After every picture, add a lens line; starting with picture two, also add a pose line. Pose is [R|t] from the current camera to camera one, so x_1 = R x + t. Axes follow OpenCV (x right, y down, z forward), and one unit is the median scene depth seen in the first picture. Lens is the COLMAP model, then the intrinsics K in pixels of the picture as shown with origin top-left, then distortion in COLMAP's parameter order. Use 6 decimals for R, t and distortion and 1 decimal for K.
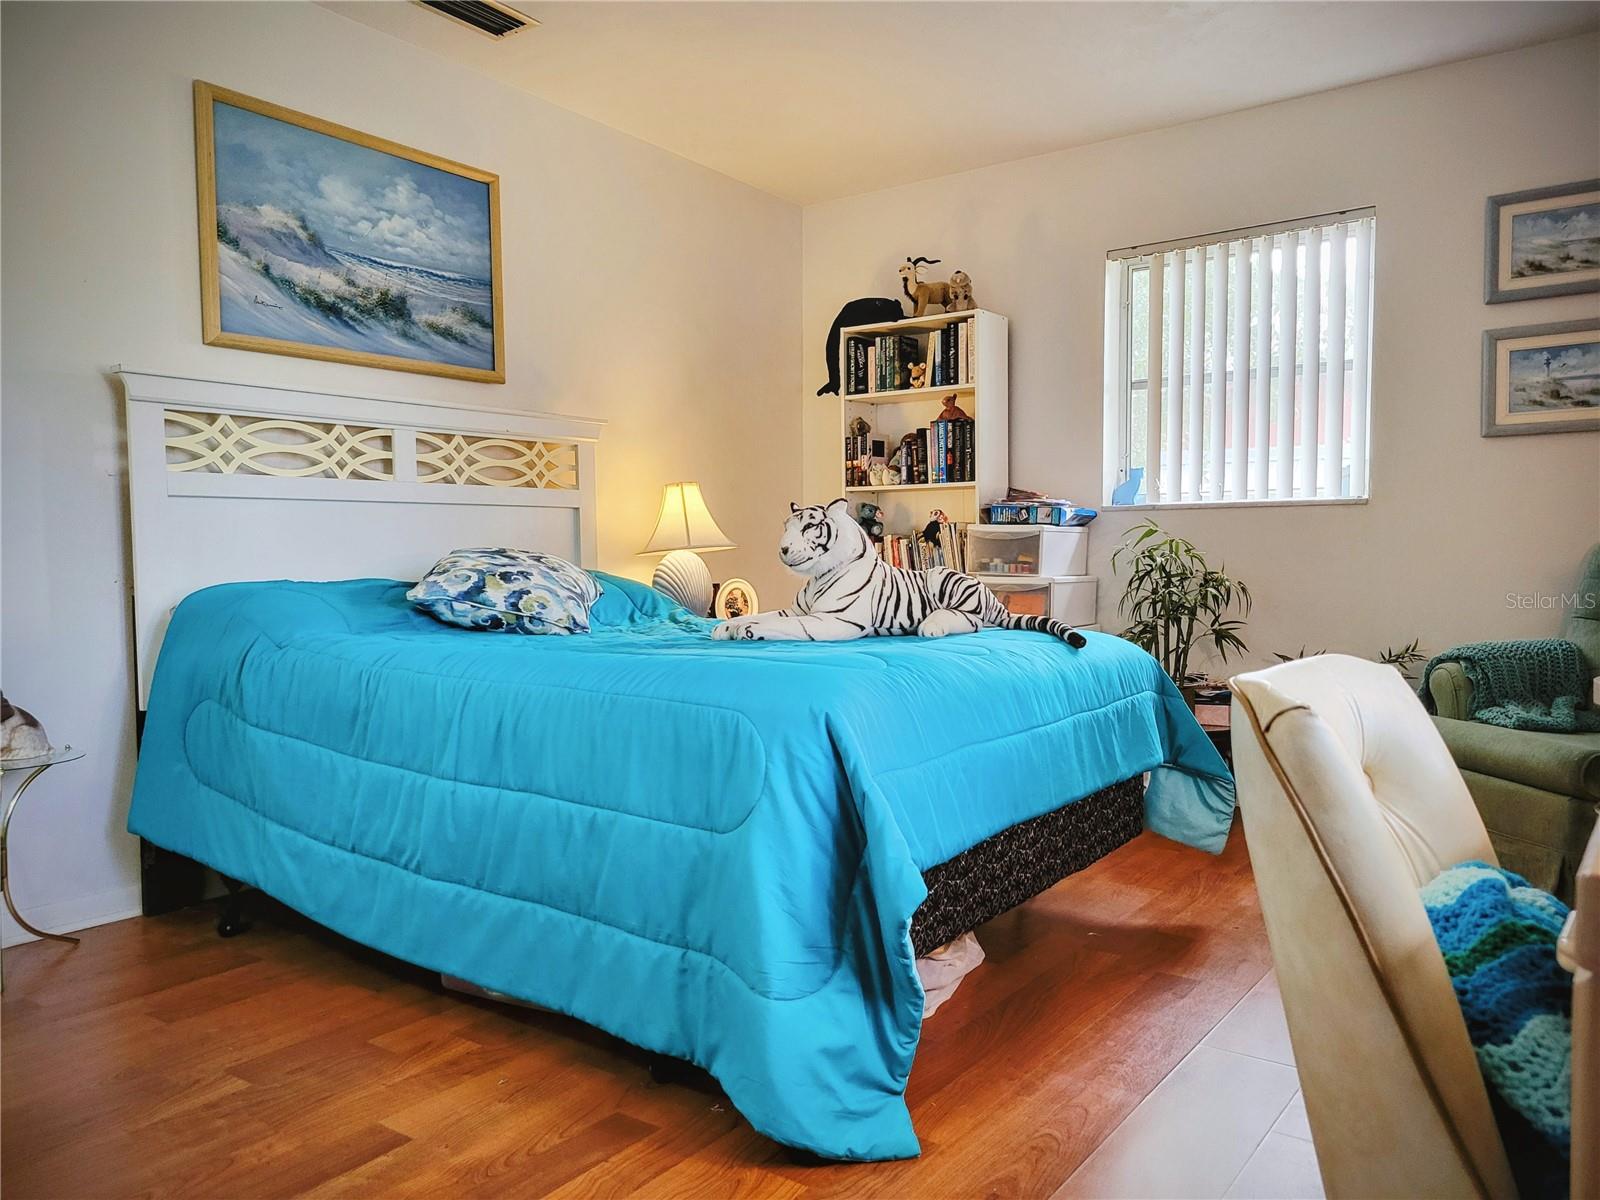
lens RADIAL K [[1226.9, 0, 794.9], [0, 1226.9, 603.8], [0, 0, 1]] dist [0.058118, -0.027861]
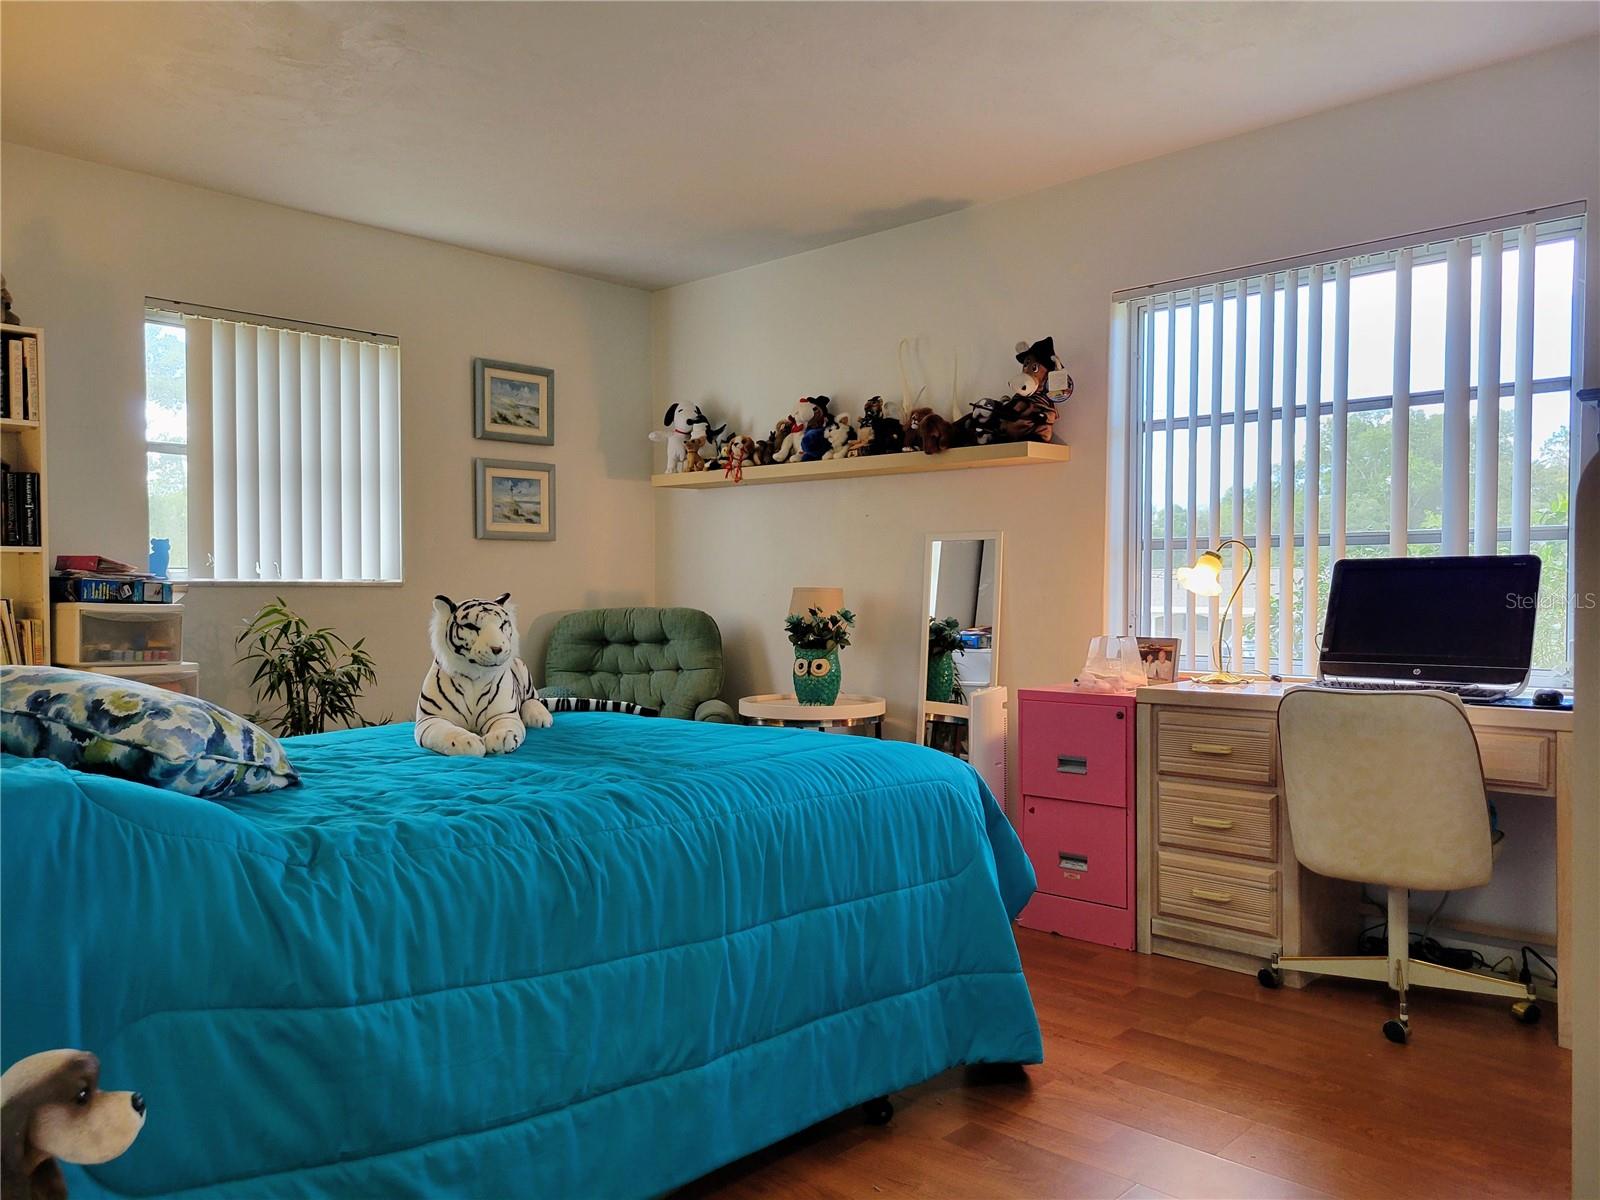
lens RADIAL K [[1226.9, 0, 796.2], [0, 1226.9, 603.5], [0, 0, 1]] dist [0.058118, -0.027861]
pose [[0.115186, -0.008103, 0.993311, -0.715048], [0.040678, 0.999166, 0.003434, -0.057384], [-0.992511, 0.040010, 0.115420, 0.531439]]
